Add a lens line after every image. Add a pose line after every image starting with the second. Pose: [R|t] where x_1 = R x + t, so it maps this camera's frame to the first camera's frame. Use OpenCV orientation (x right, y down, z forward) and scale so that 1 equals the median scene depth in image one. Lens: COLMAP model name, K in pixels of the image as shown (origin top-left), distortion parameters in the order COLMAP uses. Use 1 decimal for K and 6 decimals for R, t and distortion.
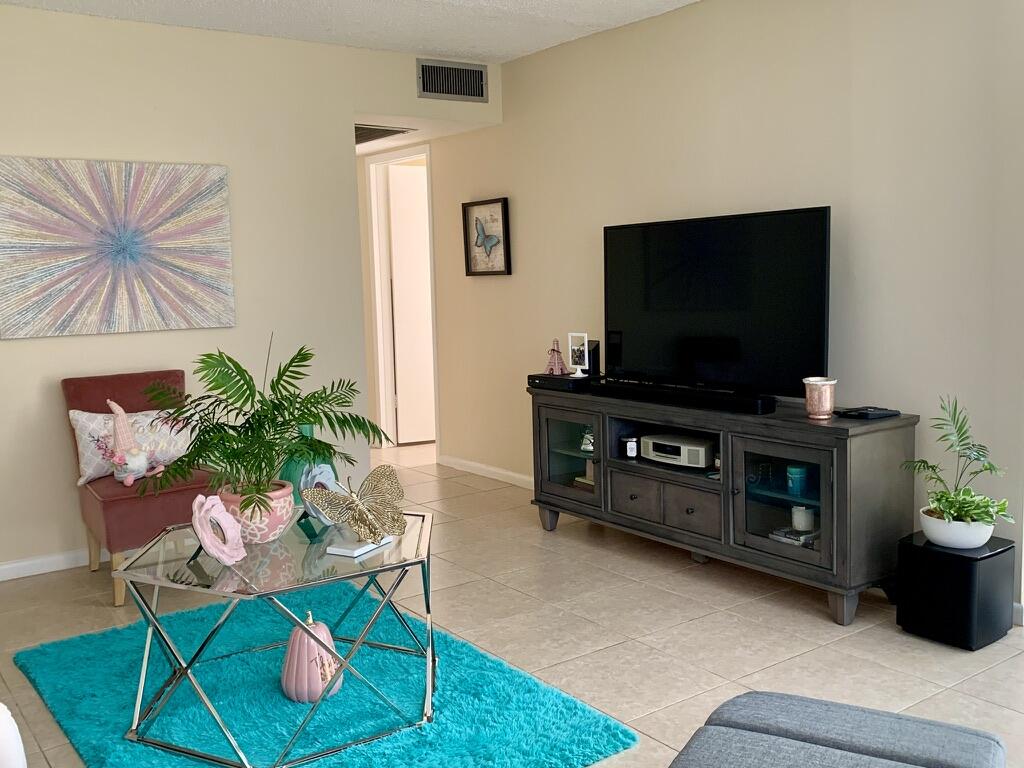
lens RADIAL K [[995.6, 0, 519.7], [0, 995.6, 386.1], [0, 0, 1]] dist [-0.010295, 0.000000]
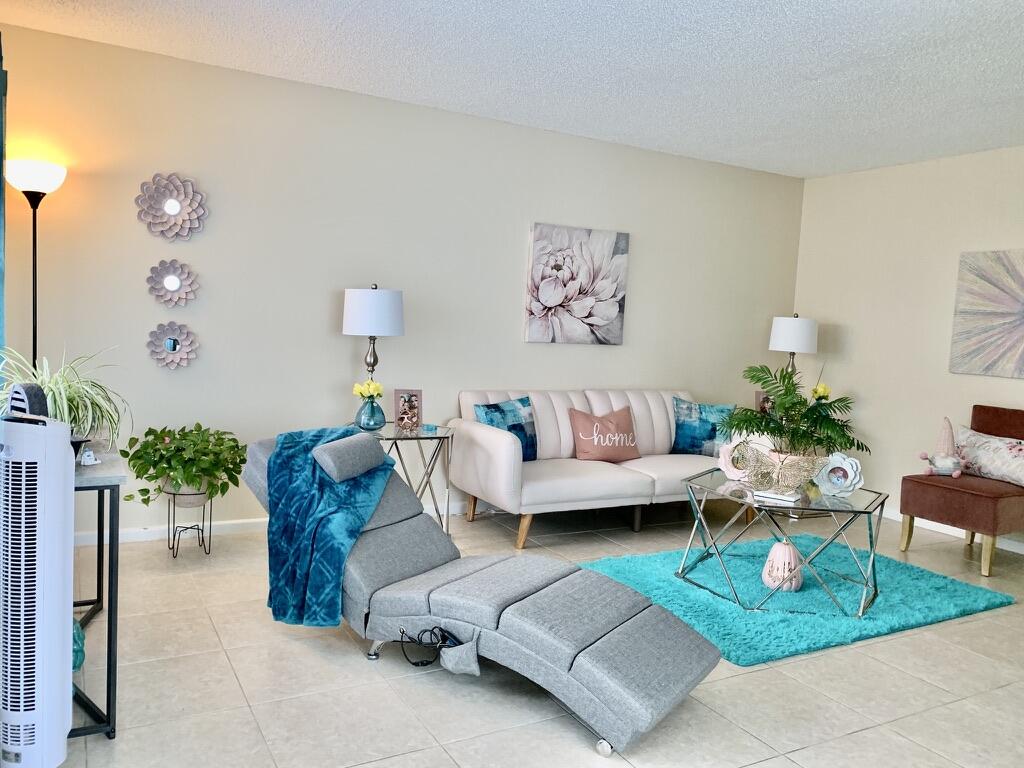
lens RADIAL K [[787.4, 0, 512.3], [0, 787.4, 375.4], [0, 0, 1]] dist [0.036442, -0.056694]
pose [[-0.112019, 0.090309, -0.989594, 0.736250], [-0.169023, 0.979618, 0.108531, -0.059262], [0.979226, 0.179422, -0.094472, 0.452898]]
